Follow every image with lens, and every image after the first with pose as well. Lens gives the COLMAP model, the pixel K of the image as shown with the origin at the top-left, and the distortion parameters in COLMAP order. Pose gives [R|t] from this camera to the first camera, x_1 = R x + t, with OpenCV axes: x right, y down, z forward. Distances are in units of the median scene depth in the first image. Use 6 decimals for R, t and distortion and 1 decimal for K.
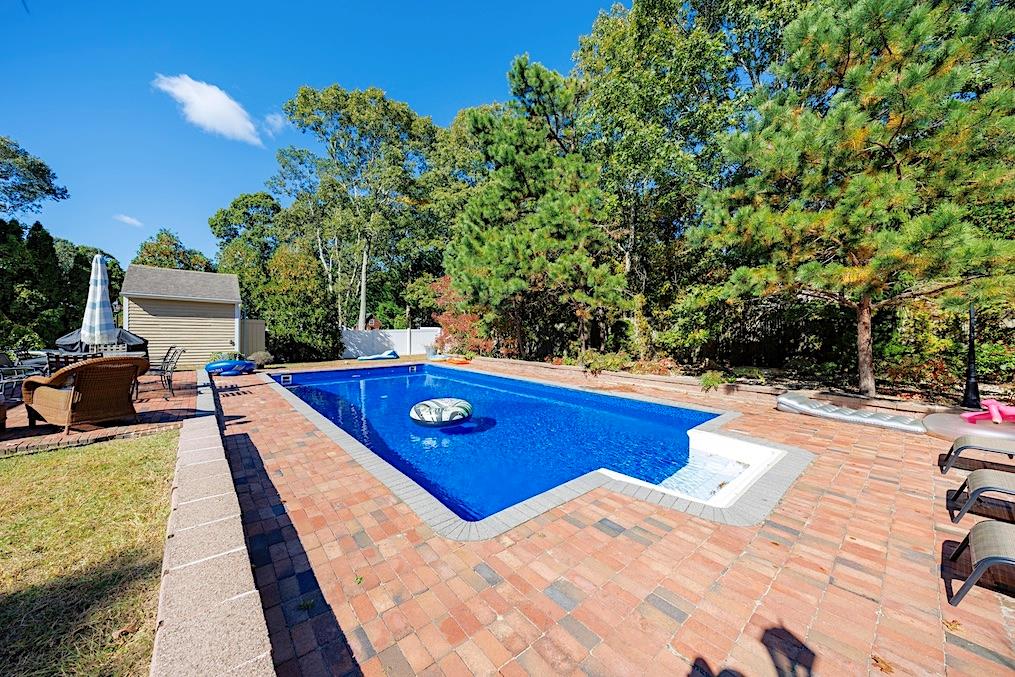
lens RADIAL K [[360.7, 0, 507.5], [0, 360.7, 338.5], [0, 0, 1]] dist [-0.001173, -0.000005]
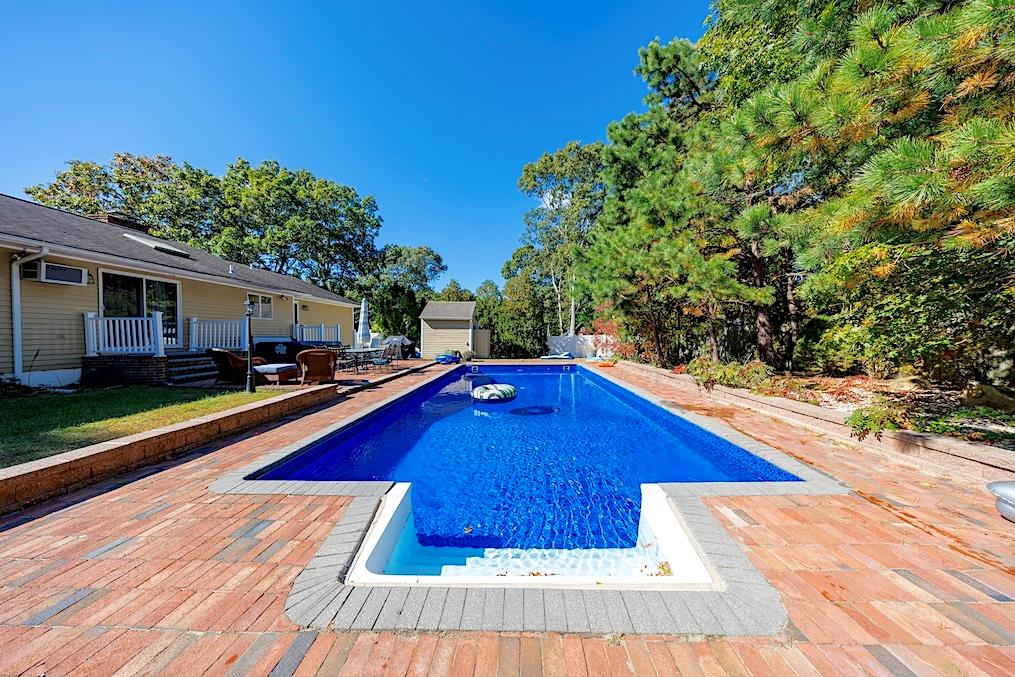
lens RADIAL K [[290.8, 0, 507.5], [0, 290.8, 338.5], [0, 0, 1]] dist [-0.001405, -0.000037]
pose [[0.733927, -0.004733, -0.679212, 0.251367], [-0.003602, 0.999935, -0.010860, -0.000829], [0.679219, 0.010417, 0.733862, 0.162311]]
